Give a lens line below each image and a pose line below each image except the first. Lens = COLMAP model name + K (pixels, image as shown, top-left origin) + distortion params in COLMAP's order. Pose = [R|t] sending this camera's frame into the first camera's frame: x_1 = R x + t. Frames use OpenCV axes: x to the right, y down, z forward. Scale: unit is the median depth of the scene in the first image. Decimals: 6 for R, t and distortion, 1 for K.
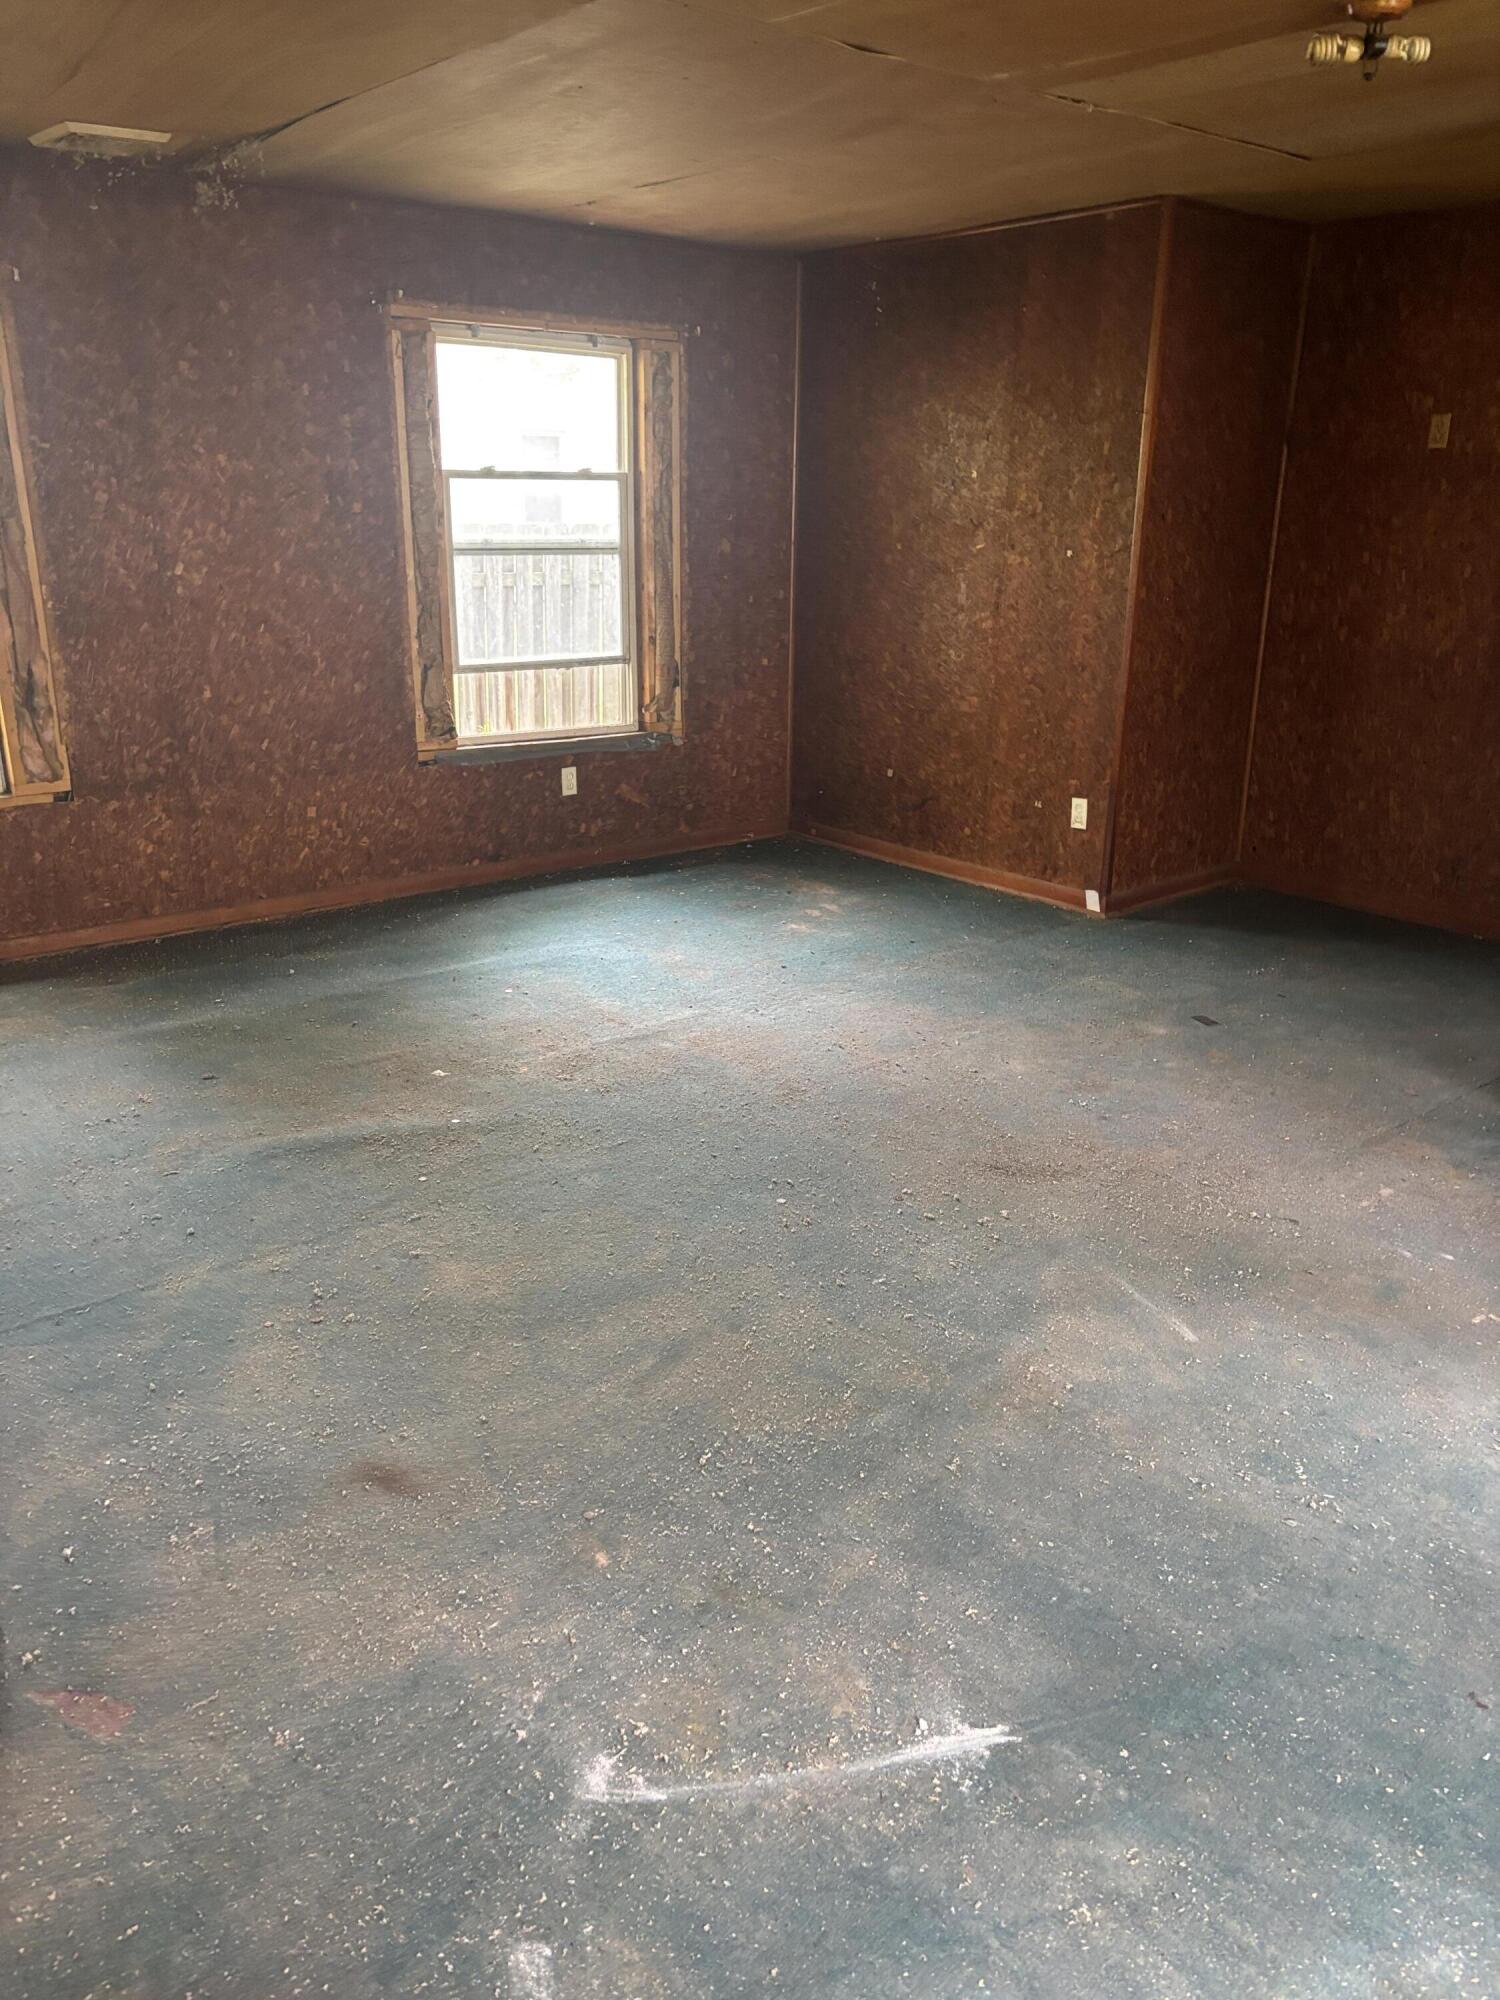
lens RADIAL K [[1507.9, 0, 739.7], [0, 1507.9, 1001.9], [0, 0, 1]] dist [0.003053, 0.005912]
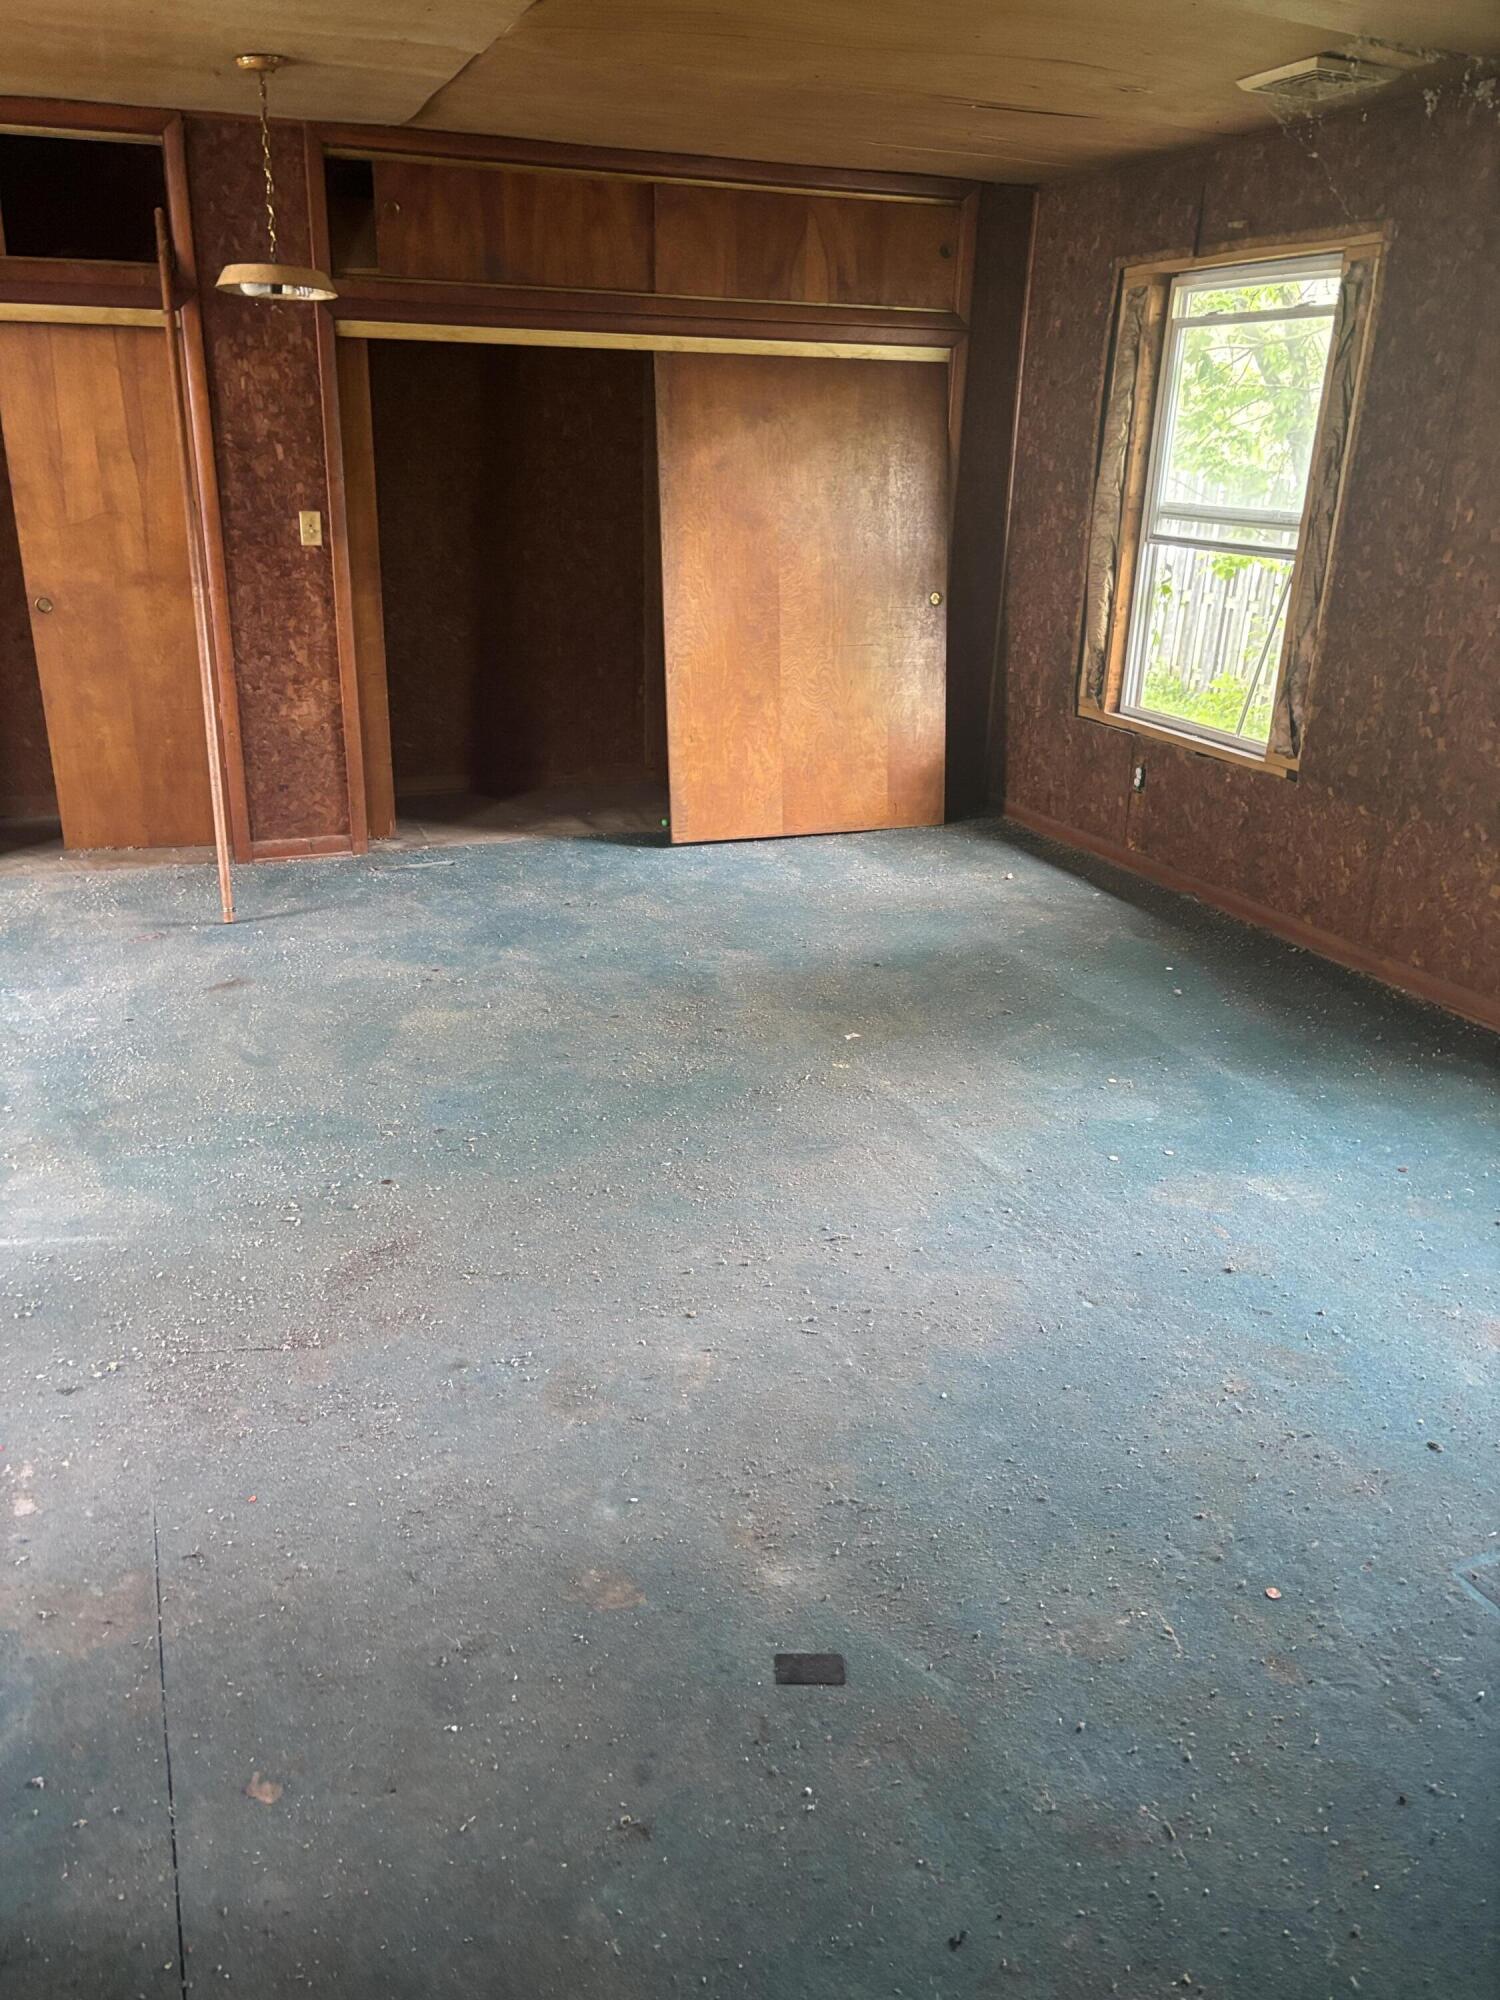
lens RADIAL K [[1507.9, 0, 736.7], [0, 1507.9, 1001.4], [0, 0, 1]] dist [0.003053, 0.005912]
pose [[-0.303222, 0.315957, -0.899015, 0.651672], [-0.326707, 0.851782, 0.409550, -0.325385], [0.895164, 0.417899, -0.155053, 0.982217]]
